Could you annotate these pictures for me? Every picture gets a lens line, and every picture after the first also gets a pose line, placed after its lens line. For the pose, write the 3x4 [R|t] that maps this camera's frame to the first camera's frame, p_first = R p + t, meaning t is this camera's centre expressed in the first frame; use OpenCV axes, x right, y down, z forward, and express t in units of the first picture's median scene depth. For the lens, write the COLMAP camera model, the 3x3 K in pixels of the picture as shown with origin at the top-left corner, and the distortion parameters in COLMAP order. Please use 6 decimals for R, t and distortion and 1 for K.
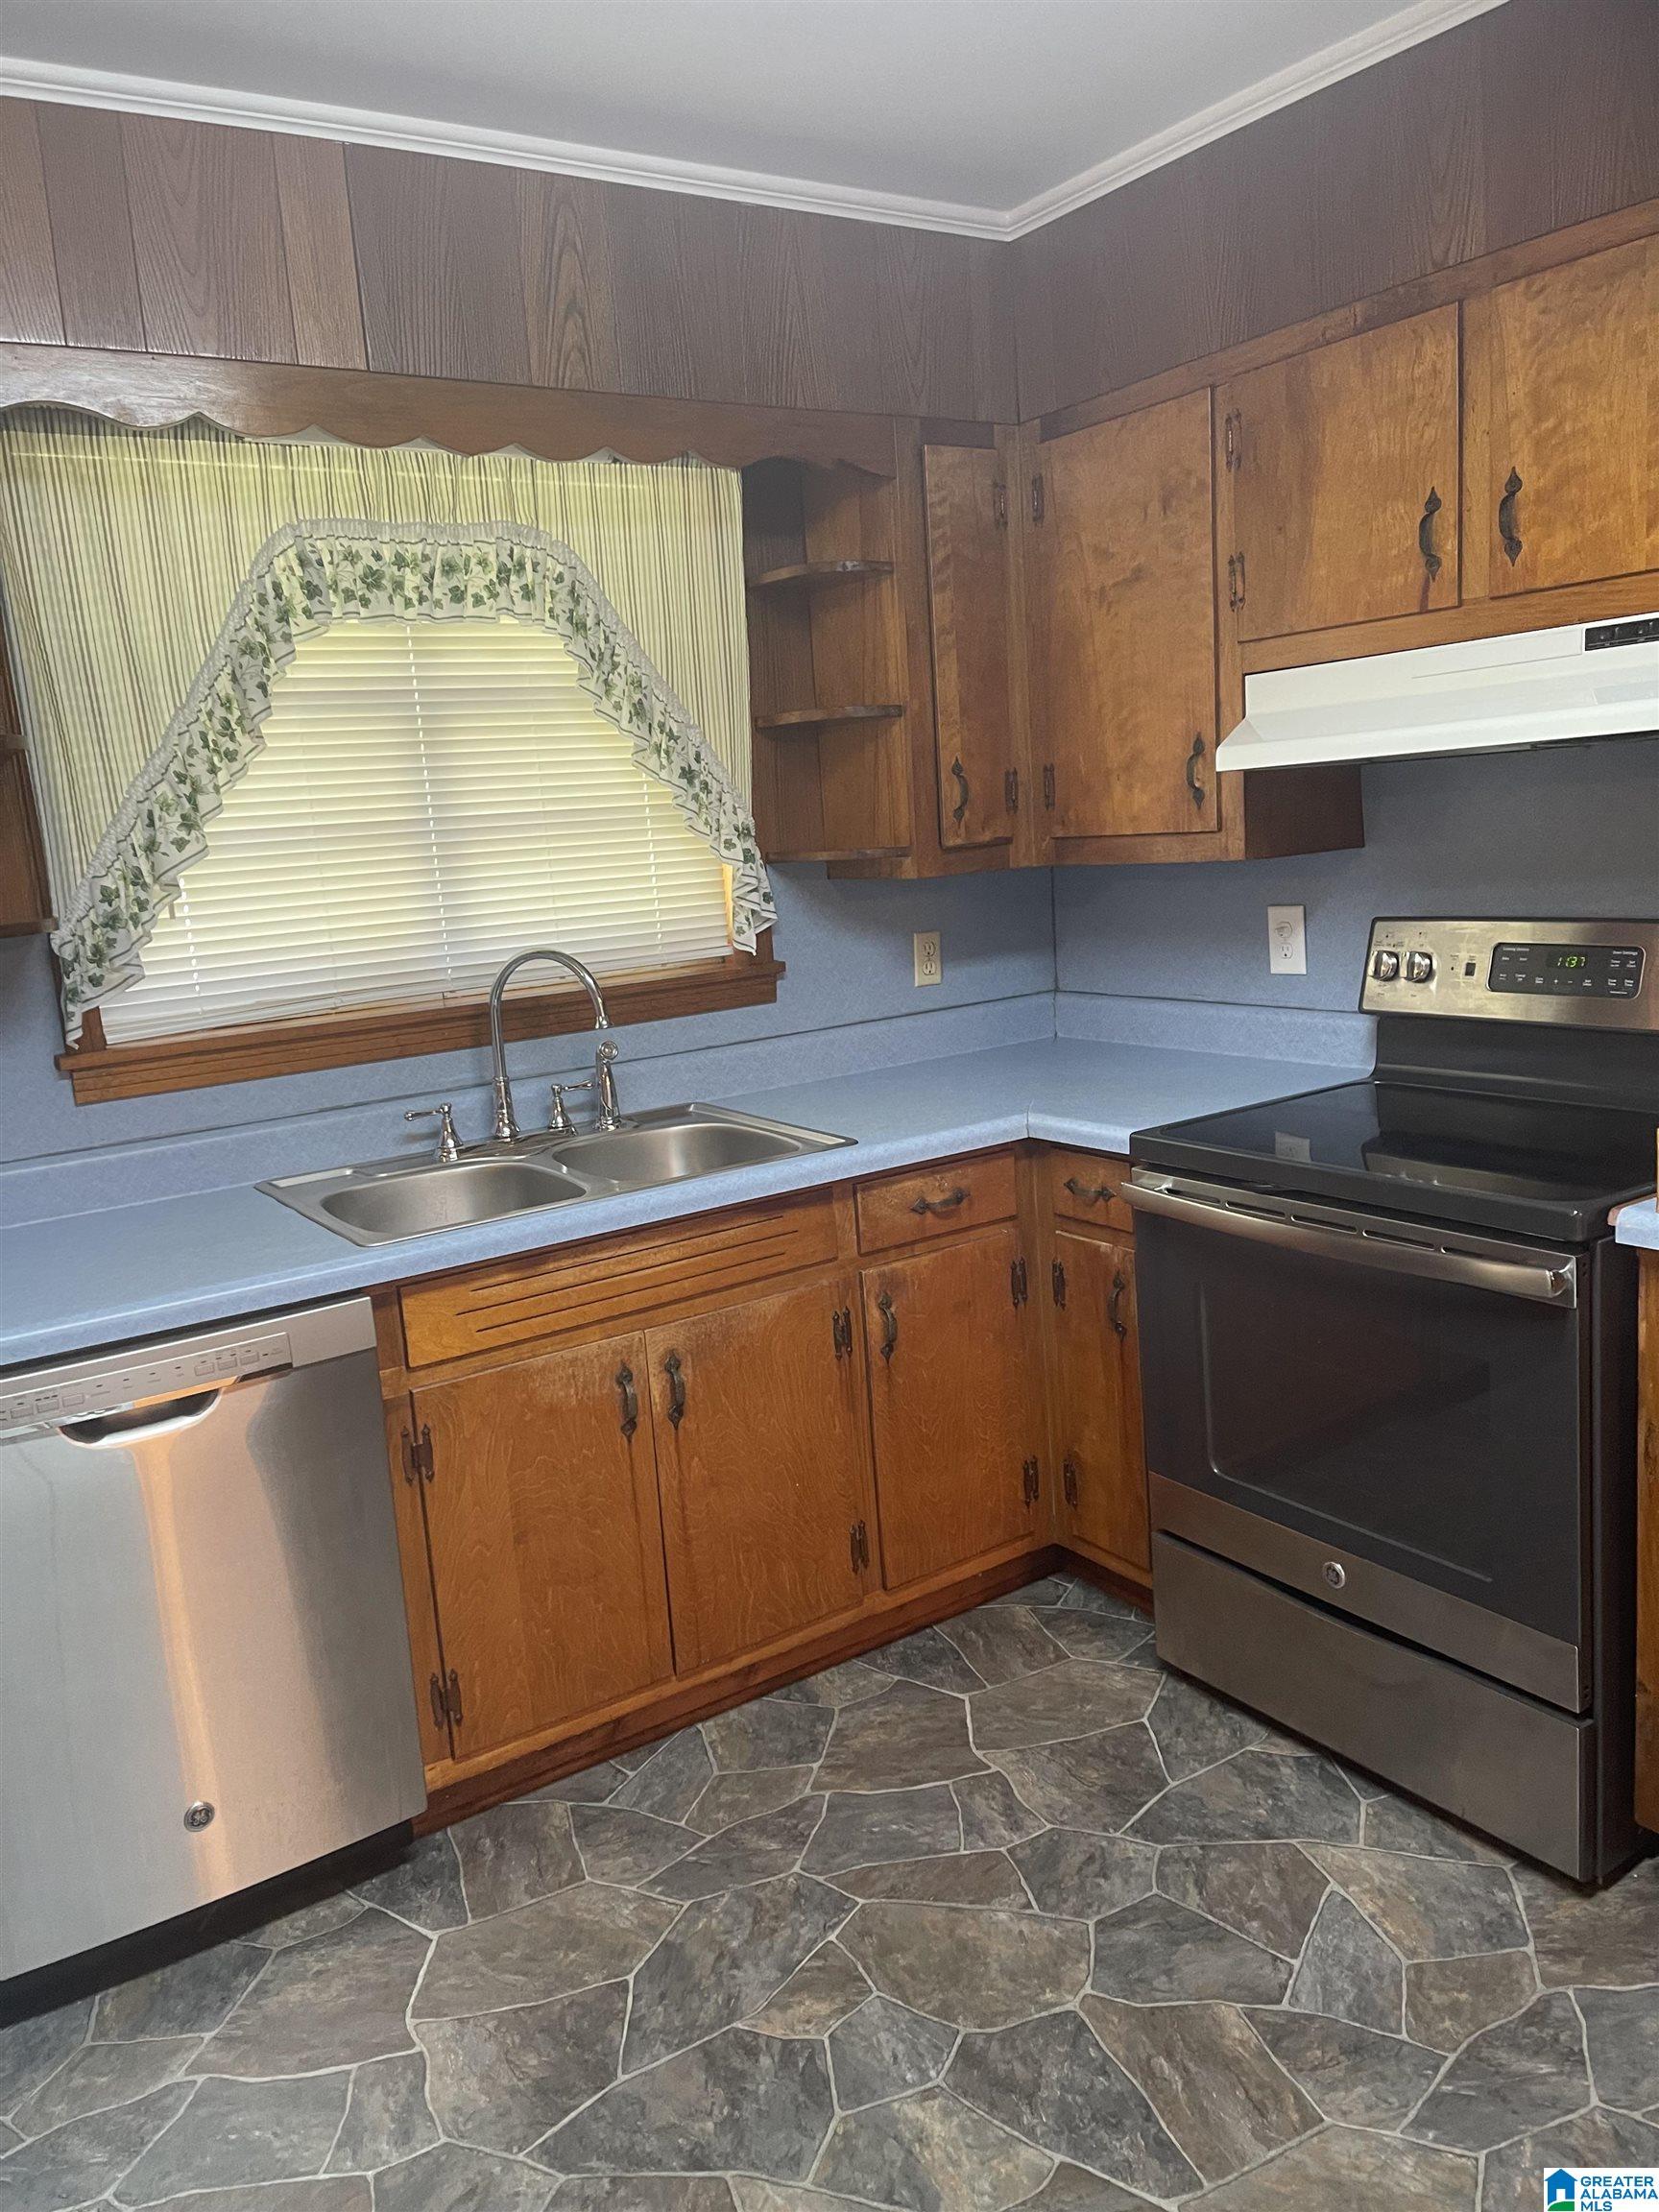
lens RADIAL K [[1697.9, 0, 835.7], [0, 1697.9, 1096.8], [0, 0, 1]] dist [0.102991, -0.049380]
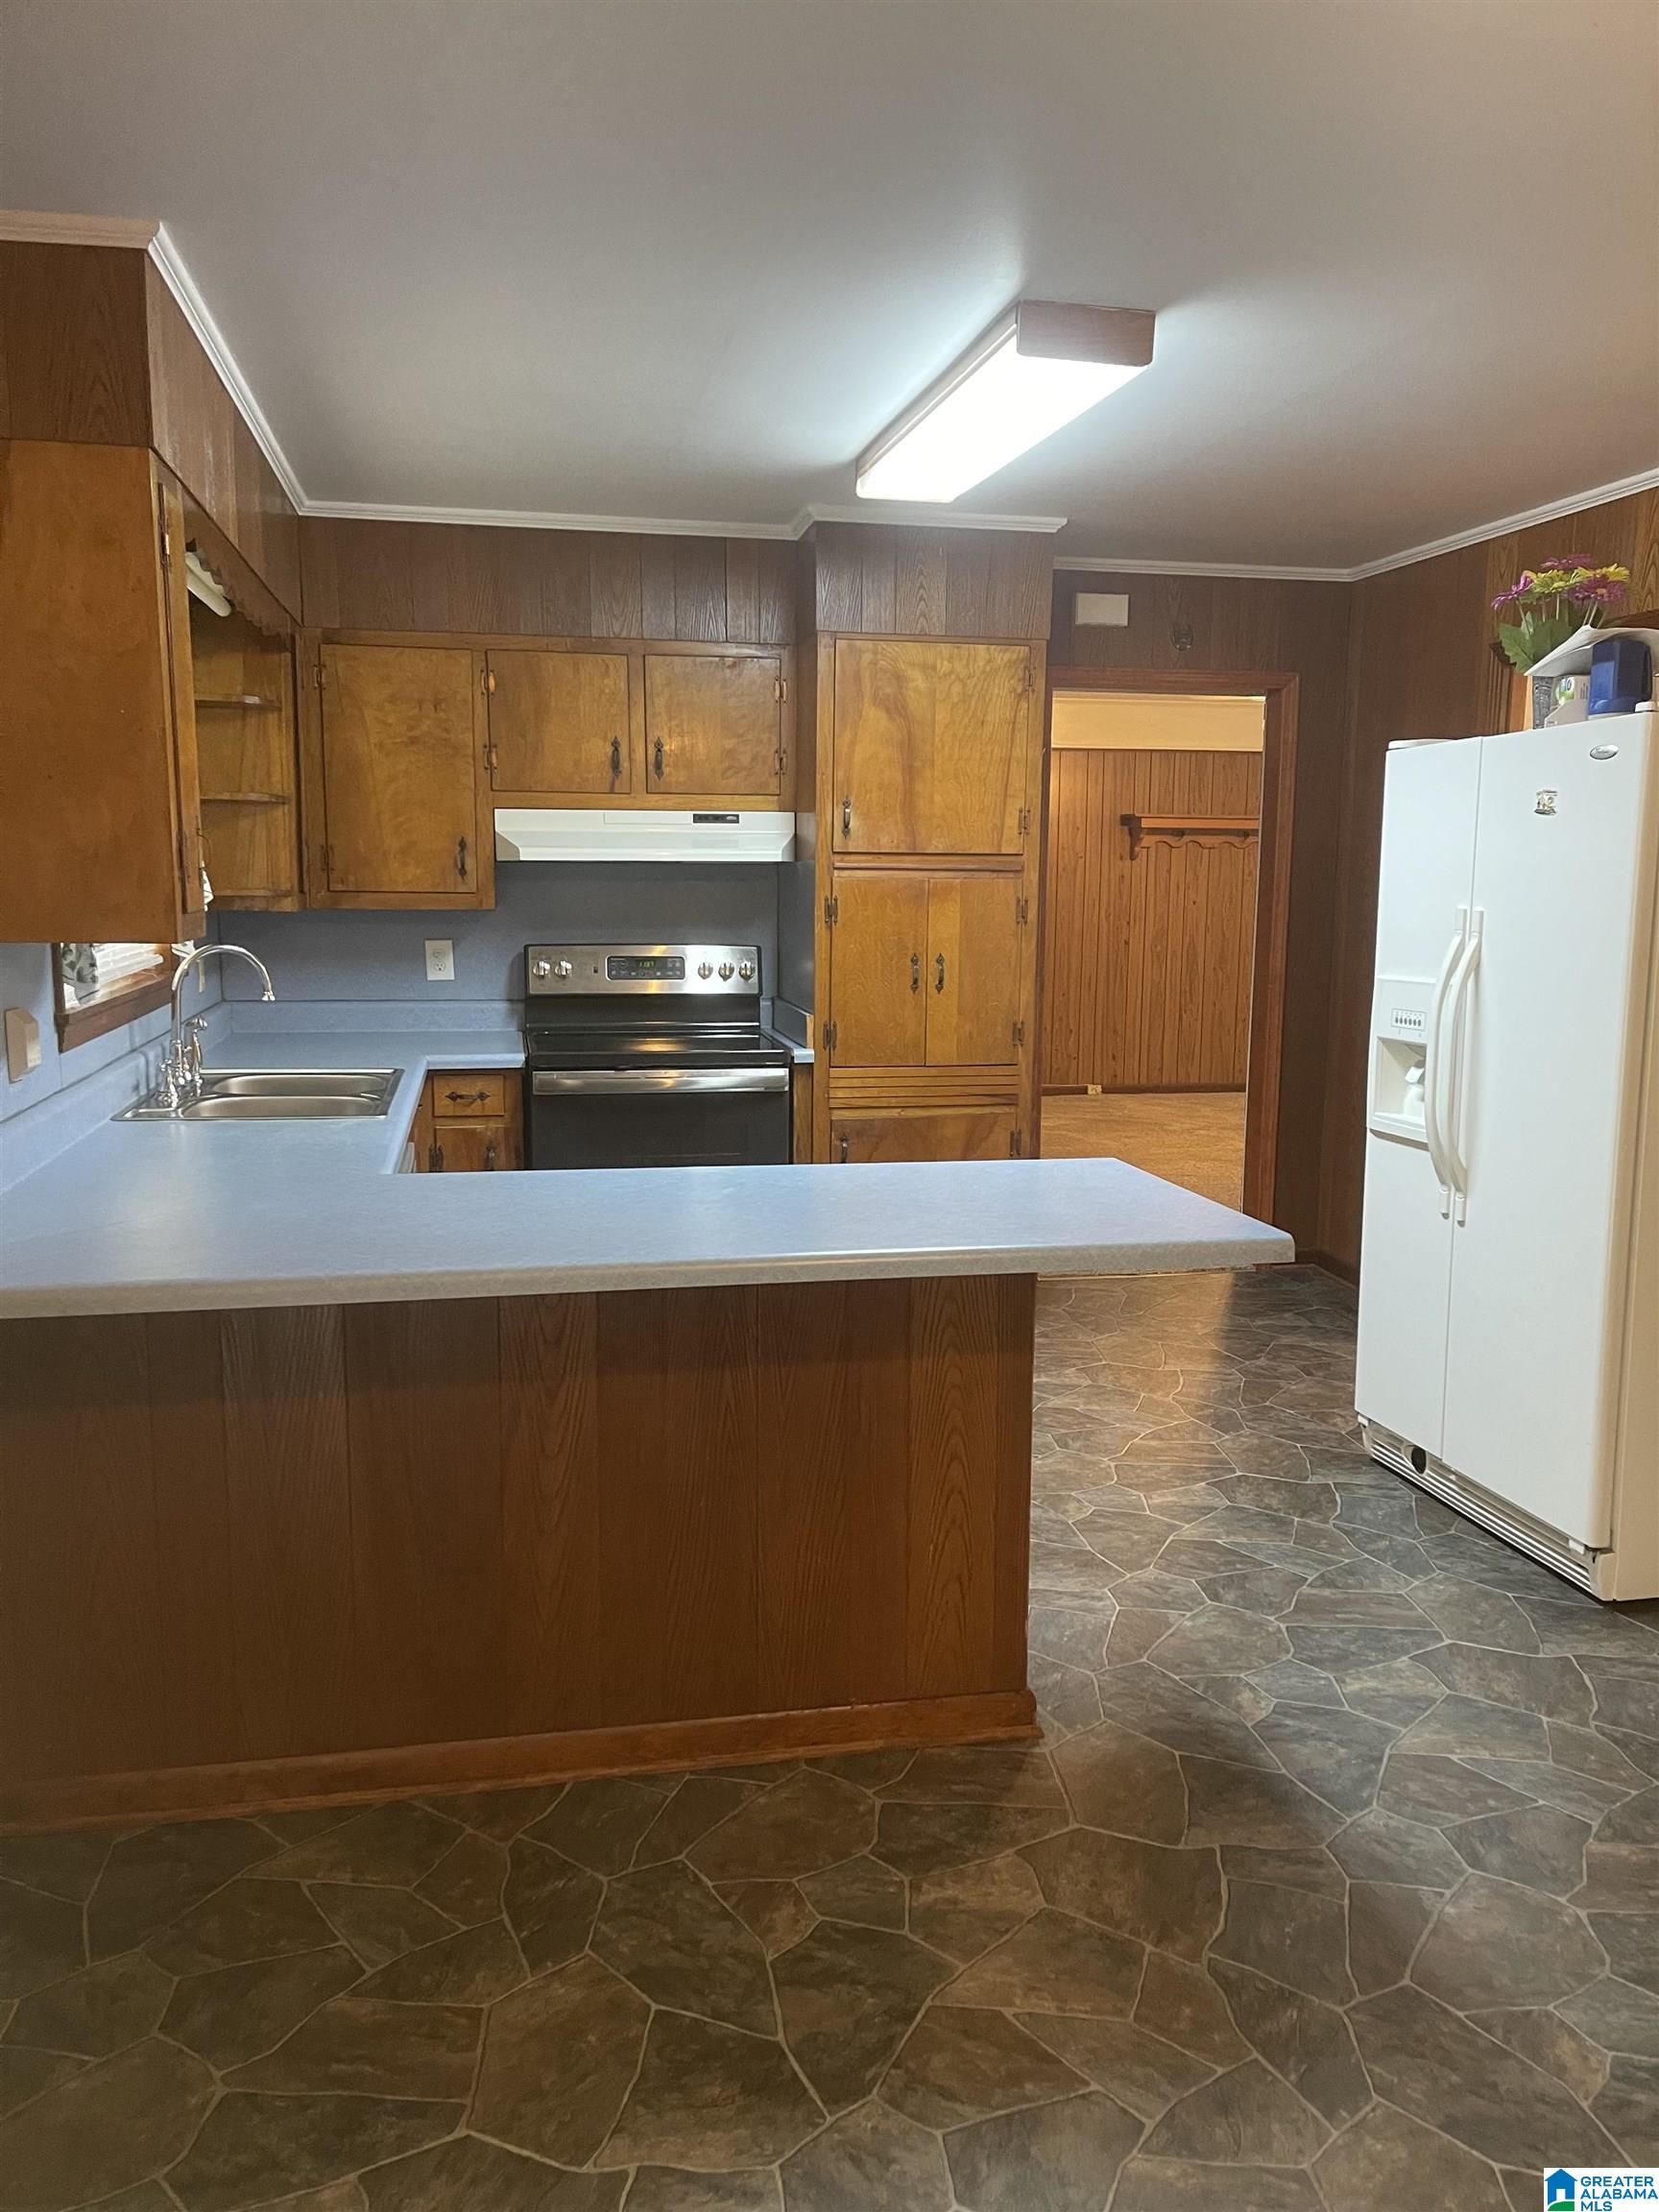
lens RADIAL K [[1697.9, 0, 821.3], [0, 1697.9, 1103.9], [0, 0, 1]] dist [0.102991, -0.049380]
pose [[0.384641, -0.055701, 0.921384, -2.450722], [0.123744, 0.992279, 0.008328, 0.174199], [-0.914734, 0.110813, 0.388564, 0.023189]]
